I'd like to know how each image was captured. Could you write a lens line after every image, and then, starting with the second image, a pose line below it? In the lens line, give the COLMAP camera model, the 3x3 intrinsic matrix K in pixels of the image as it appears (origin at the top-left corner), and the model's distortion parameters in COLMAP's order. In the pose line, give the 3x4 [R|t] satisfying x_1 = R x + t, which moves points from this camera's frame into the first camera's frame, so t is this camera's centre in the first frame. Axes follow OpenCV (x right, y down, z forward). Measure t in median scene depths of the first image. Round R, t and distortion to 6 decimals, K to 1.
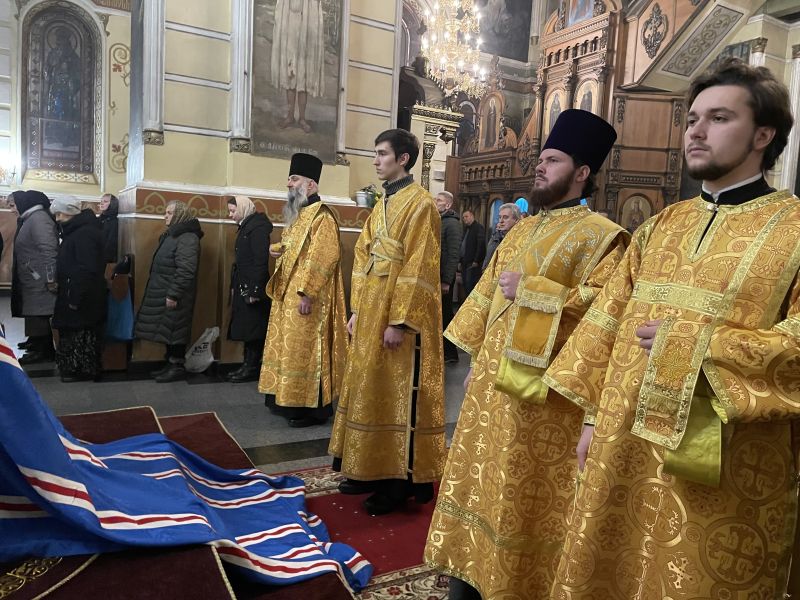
lens RADIAL K [[602.7, 0, 400.6], [0, 602.7, 282.9], [0, 0, 1]] dist [0.094386, -0.117949]
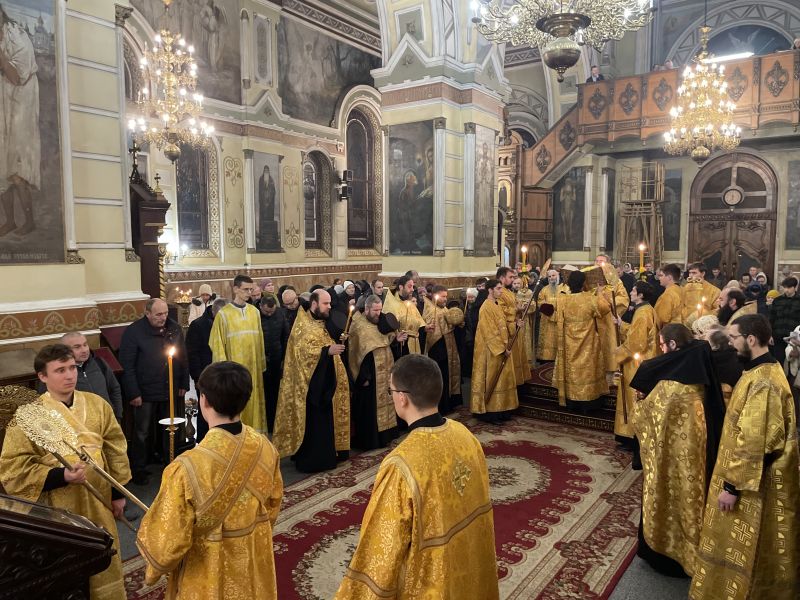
lens RADIAL K [[602.7, 0, 407.0], [0, 602.7, 294.1], [0, 0, 1]] dist [0.094386, -0.117949]
pose [[0.890507, -0.091135, 0.445748, -0.806698], [0.084454, 0.995817, 0.034879, -0.097721], [-0.447062, 0.006586, 0.894479, -0.464323]]
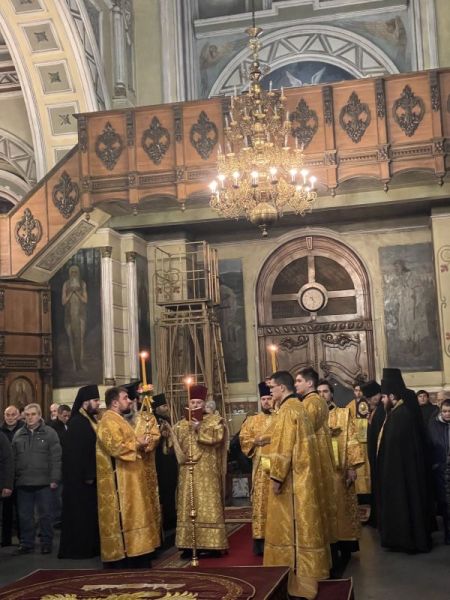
lens RADIAL K [[890.4, 0, 226.0], [0, 890.4, 298.9], [0, 0, 1]] dist [0.134419, 0.000000]
pose [[0.648337, 0.007846, 0.761313, -0.581194], [0.140534, 0.981531, -0.129794, -0.029261], [-0.748271, 0.191141, 0.635260, -0.274290]]
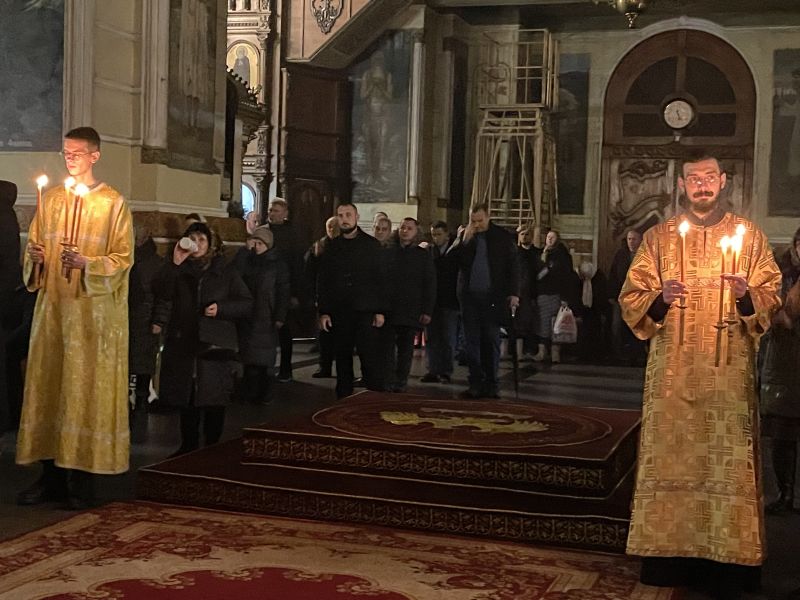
lens RADIAL K [[1186.1, 0, 412.0], [0, 1186.1, 286.0], [0, 0, 1]] dist [0.110031, 0.000000]
pose [[0.723043, -0.049802, 0.689006, -0.691983], [0.057746, 0.998264, 0.011557, -0.016443], [-0.688385, 0.031431, 0.724664, -0.314985]]
